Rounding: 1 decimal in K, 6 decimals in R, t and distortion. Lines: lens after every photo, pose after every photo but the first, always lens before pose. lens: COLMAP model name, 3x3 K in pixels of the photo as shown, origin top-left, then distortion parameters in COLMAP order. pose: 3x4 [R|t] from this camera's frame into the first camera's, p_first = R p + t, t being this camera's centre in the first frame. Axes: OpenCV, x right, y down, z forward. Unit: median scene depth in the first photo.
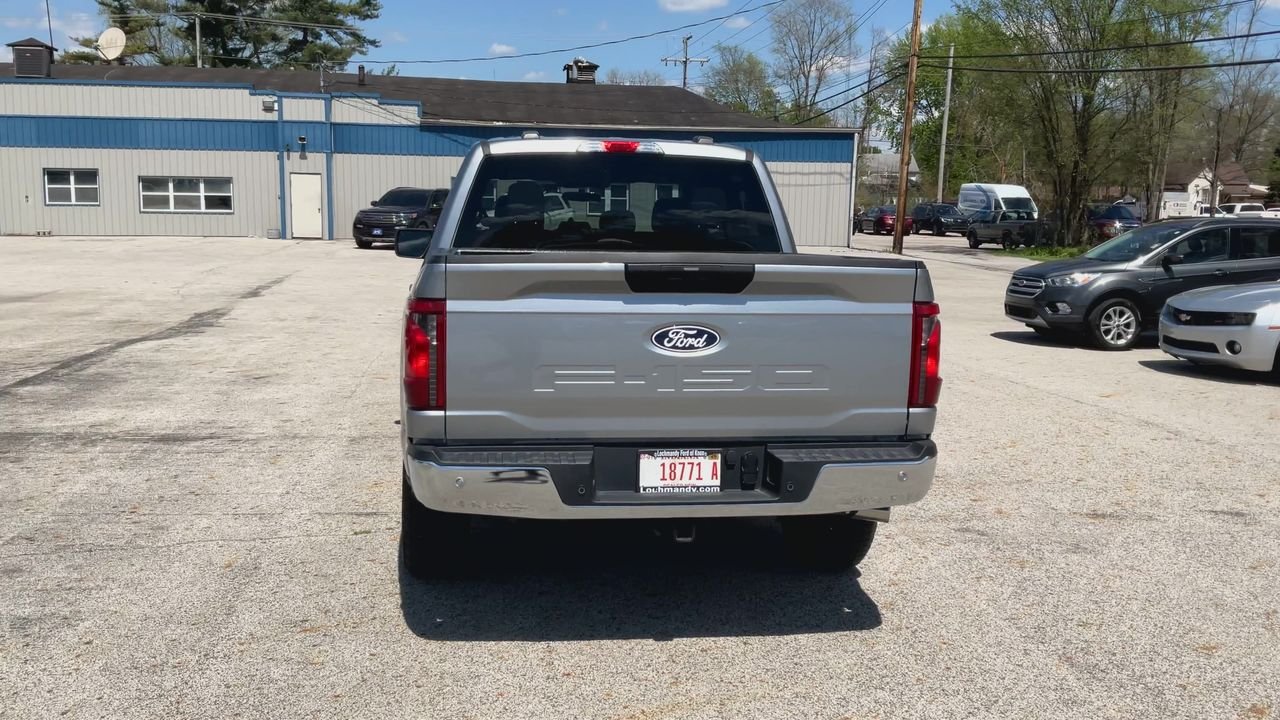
lens RADIAL K [[1174.7, 0, 640.0], [0, 1174.7, 360.0], [0, 0, 1]] dist [0.108506, -0.241000]
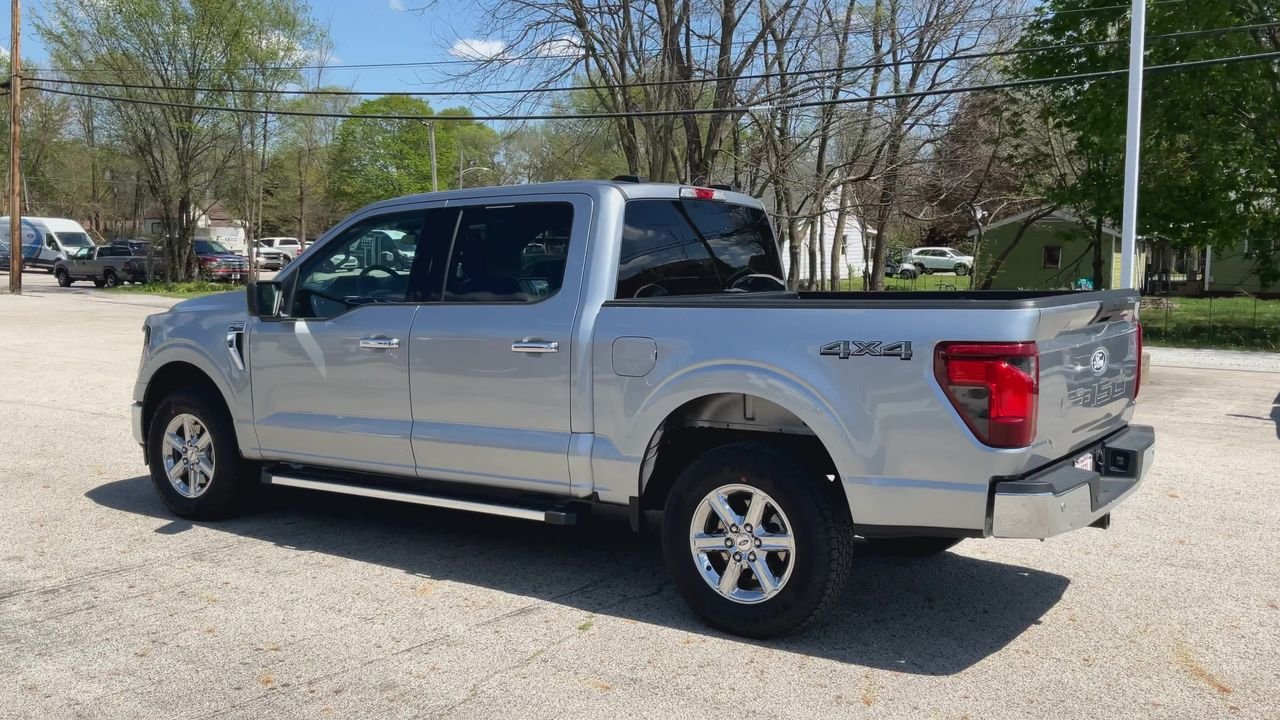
lens RADIAL K [[1174.7, 0, 640.0], [0, 1174.7, 360.0], [0, 0, 1]] dist [0.108506, -0.241000]
pose [[0.679799, -0.079849, 0.729039, -0.128735], [0.100041, 0.994860, 0.015679, -0.009378], [-0.726543, 0.062275, 0.684293, 0.055590]]
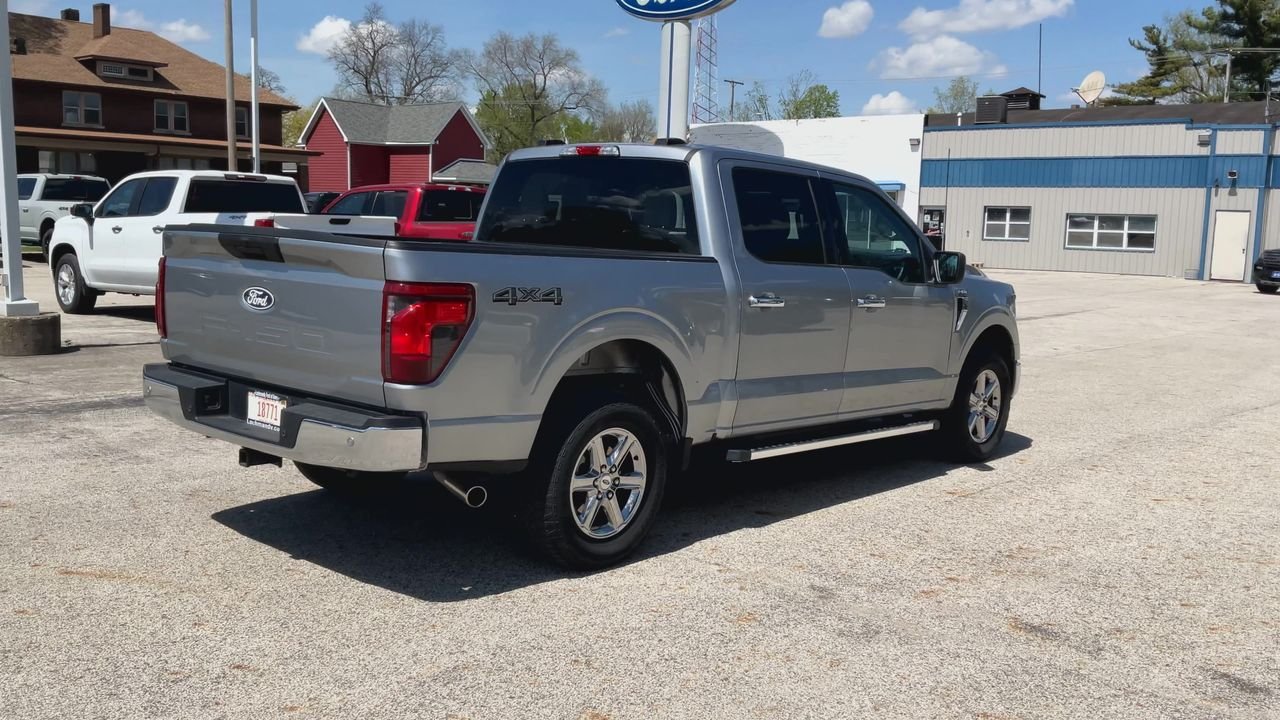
lens RADIAL K [[1179.5, 0, 642.8], [0, 1179.5, 363.3], [0, 0, 1]] dist [0.109655, -0.231322]
pose [[0.647175, 0.100093, -0.755742, 0.134041], [-0.126229, 0.991729, 0.023253, -0.003283], [0.751818, 0.080348, 0.654456, 0.055491]]
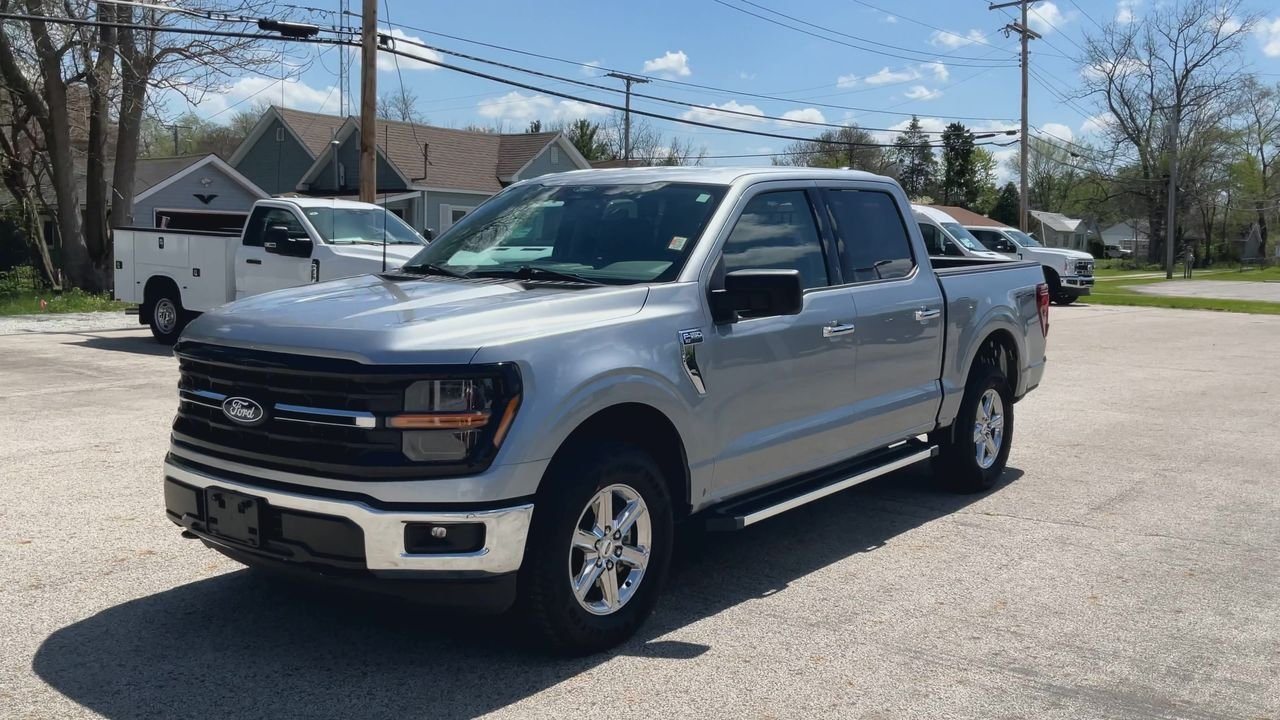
lens RADIAL K [[1179.5, 0, 642.8], [0, 1179.5, 363.3], [0, 0, 1]] dist [0.109655, -0.231322]
pose [[-0.700894, -0.108342, 0.704989, -0.127836], [0.061635, 0.975500, 0.211191, -0.043290], [-0.710597, 0.191474, -0.677044, 0.316405]]
